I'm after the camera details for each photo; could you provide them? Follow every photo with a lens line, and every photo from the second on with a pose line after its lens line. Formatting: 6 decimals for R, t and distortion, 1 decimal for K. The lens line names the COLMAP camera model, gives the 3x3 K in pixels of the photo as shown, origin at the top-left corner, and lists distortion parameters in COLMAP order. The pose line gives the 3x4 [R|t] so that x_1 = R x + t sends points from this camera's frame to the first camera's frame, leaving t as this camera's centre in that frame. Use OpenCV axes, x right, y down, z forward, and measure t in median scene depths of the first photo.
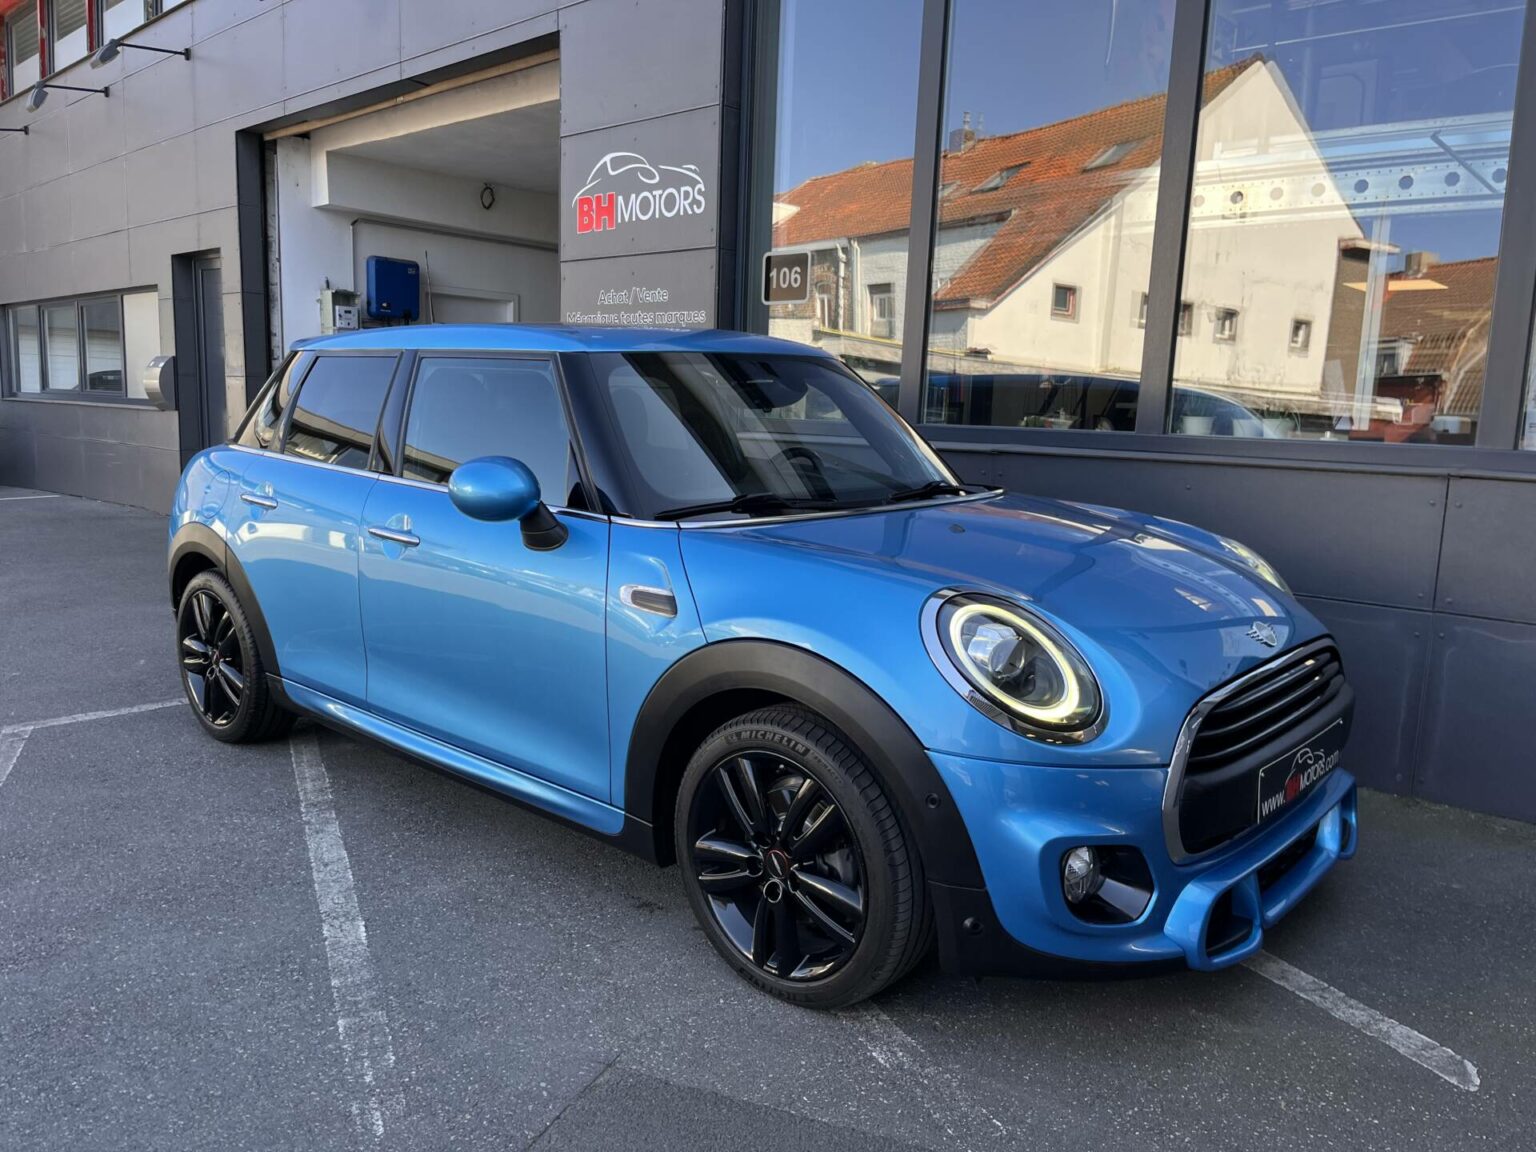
lens RADIAL K [[1159.4, 0, 764.3], [0, 1159.4, 571.6], [0, 0, 1]] dist [0.051830, -0.039258]
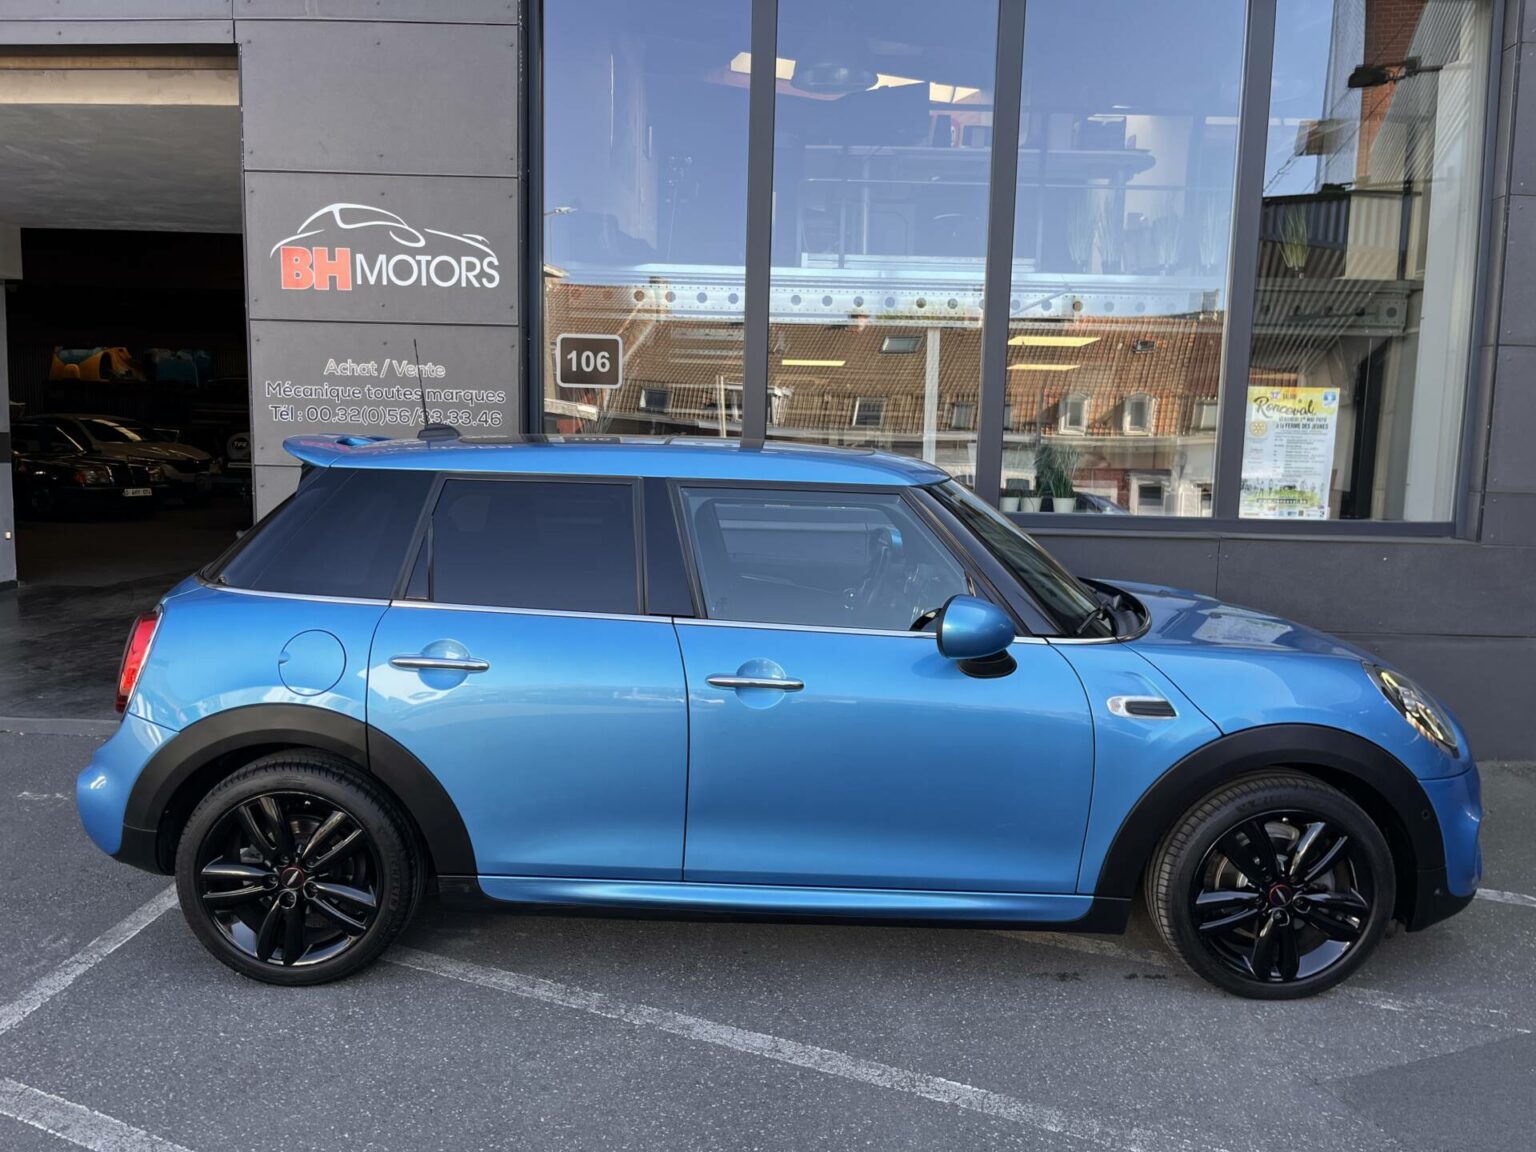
lens RADIAL K [[1159.4, 0, 764.3], [0, 1159.4, 571.6], [0, 0, 1]] dist [0.051830, -0.039258]
pose [[0.747294, -0.087514, 0.658706, -0.526101], [0.097078, 0.995032, 0.022063, -0.080440], [-0.657365, 0.047458, 0.752077, 0.163845]]
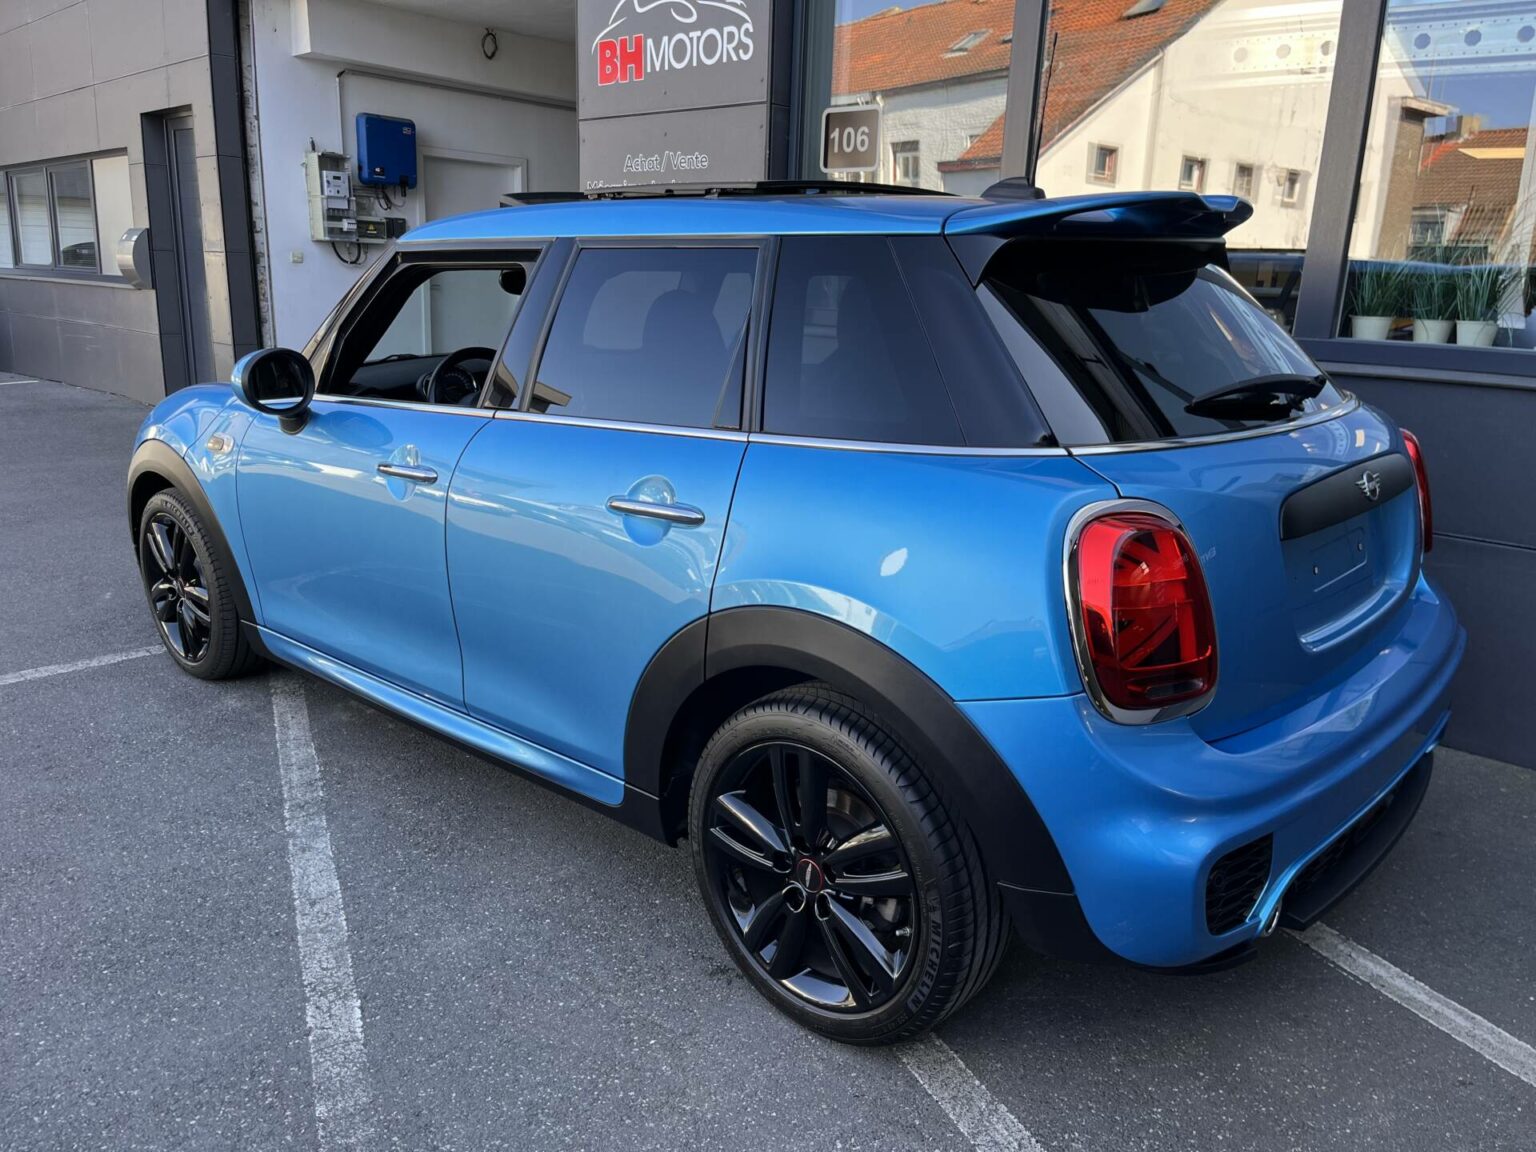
lens RADIAL K [[1165.9, 0, 767.2], [0, 1165.9, 555.6], [0, 0, 1]] dist [0.113332, -0.150634]
pose [[0.999964, 0.001491, -0.008351, -0.033159], [-0.000710, 0.995692, 0.092720, -0.032498], [0.008453, -0.092711, 0.995657, 0.122635]]
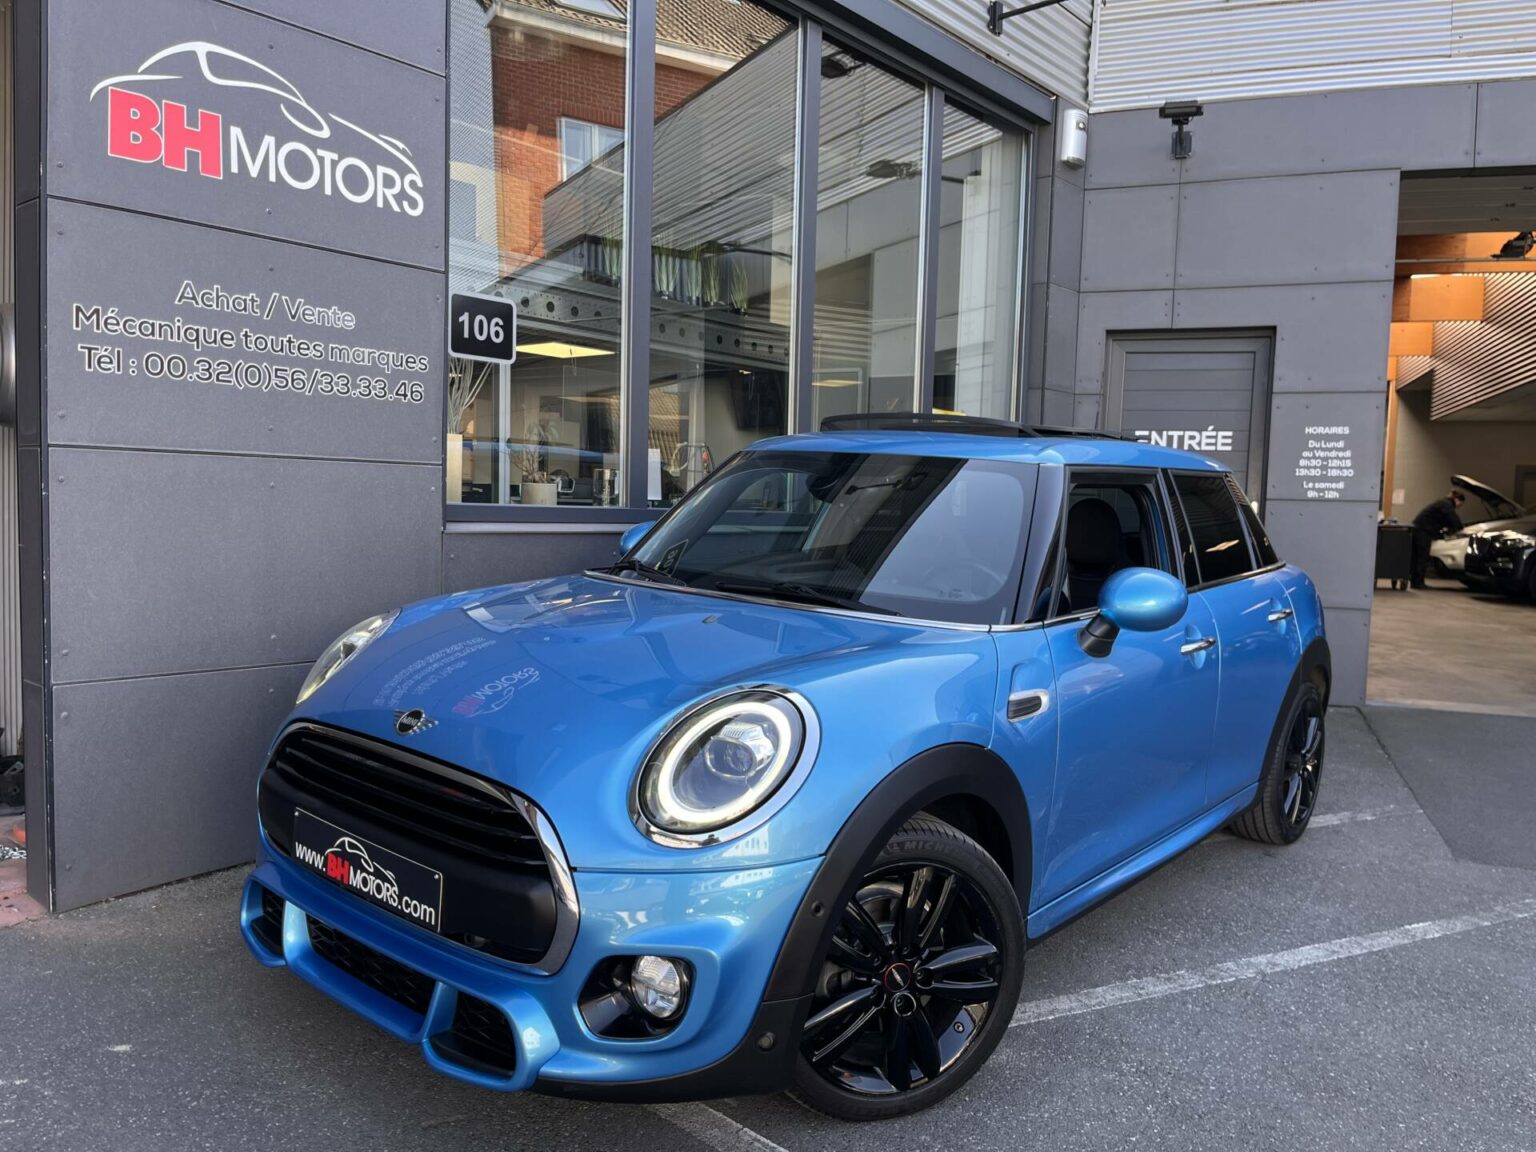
lens RADIAL K [[1165.9, 0, 767.2], [0, 1165.9, 555.6], [0, 0, 1]] dist [0.113332, -0.150634]
pose [[-0.043656, -0.085873, 0.995349, -0.779707], [0.109289, 0.989909, 0.090197, -0.147762], [-0.993051, 0.112719, -0.033830, 0.835429]]
